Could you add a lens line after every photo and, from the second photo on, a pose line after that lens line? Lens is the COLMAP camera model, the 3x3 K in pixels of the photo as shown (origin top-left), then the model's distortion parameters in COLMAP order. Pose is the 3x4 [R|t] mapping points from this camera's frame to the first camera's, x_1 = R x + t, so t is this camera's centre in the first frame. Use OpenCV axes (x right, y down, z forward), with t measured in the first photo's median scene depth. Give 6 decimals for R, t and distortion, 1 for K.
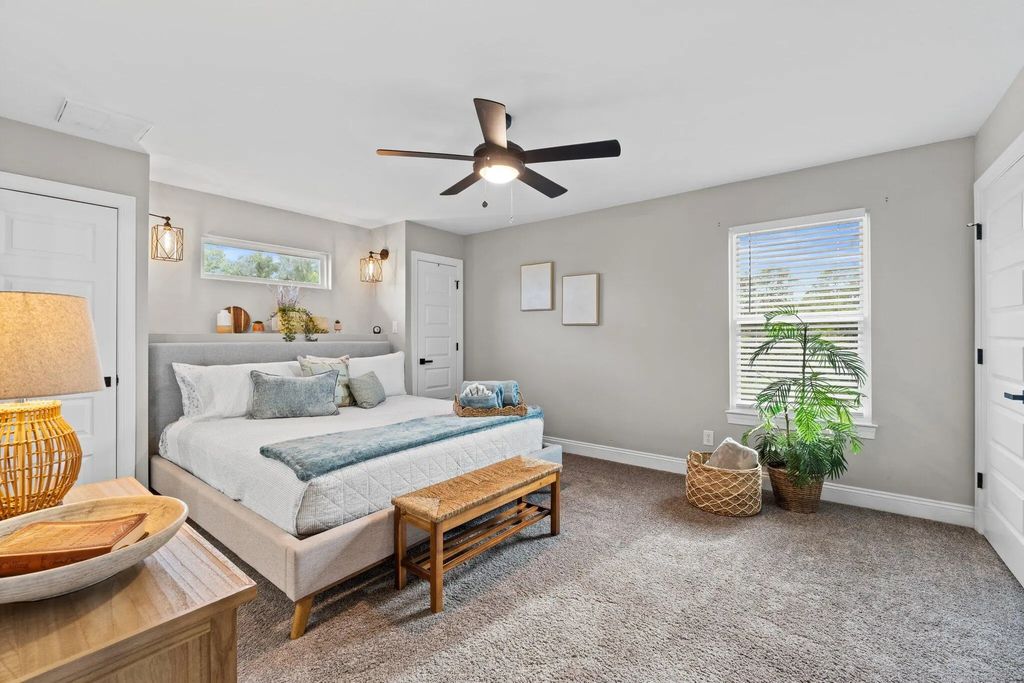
lens RADIAL K [[427.9, 0, 508.5], [0, 427.9, 335.1], [0, 0, 1]] dist [-0.001074, -0.000201]
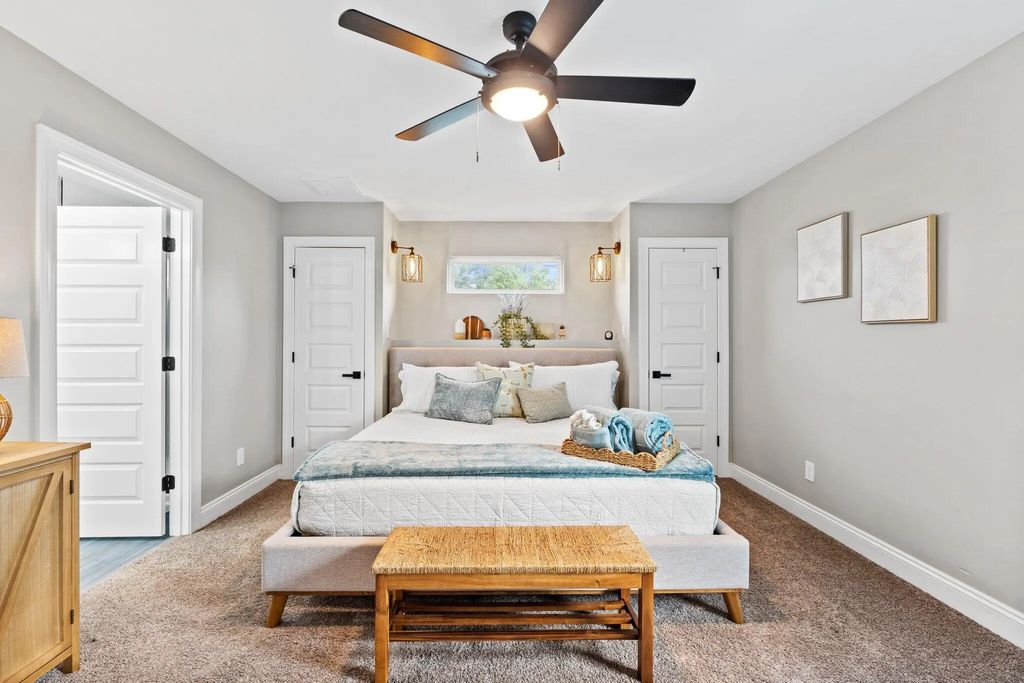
lens RADIAL K [[435.1, 0, 510.3], [0, 435.1, 339.4], [0, 0, 1]] dist [-0.004982, -0.000686]
pose [[0.629727, -0.001162, -0.776816, 0.314176], [-0.001644, 0.999995, -0.002829, -0.001500], [0.776815, 0.003059, 0.629722, 0.343569]]
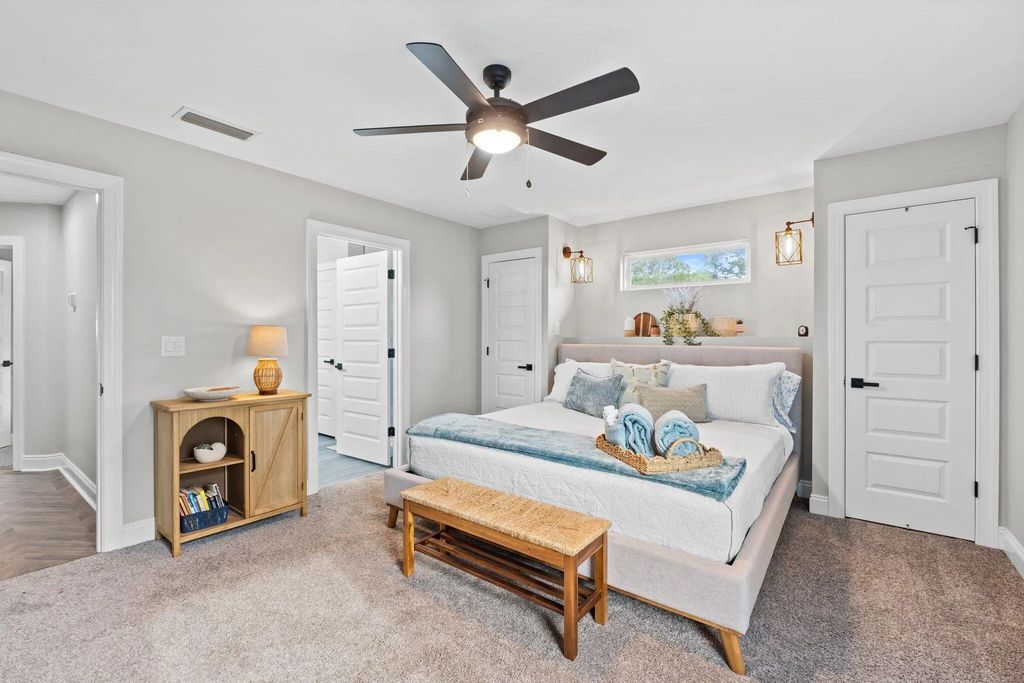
lens RADIAL K [[453.5, 0, 509.3], [0, 453.5, 339.8], [0, 0, 1]] dist [-0.001911, -0.000254]
pose [[-0.001178, 0.004152, -0.999991, 0.525444], [-0.001010, 0.999991, 0.004153, -0.000540], [0.999999, 0.001014, -0.001174, 0.636475]]
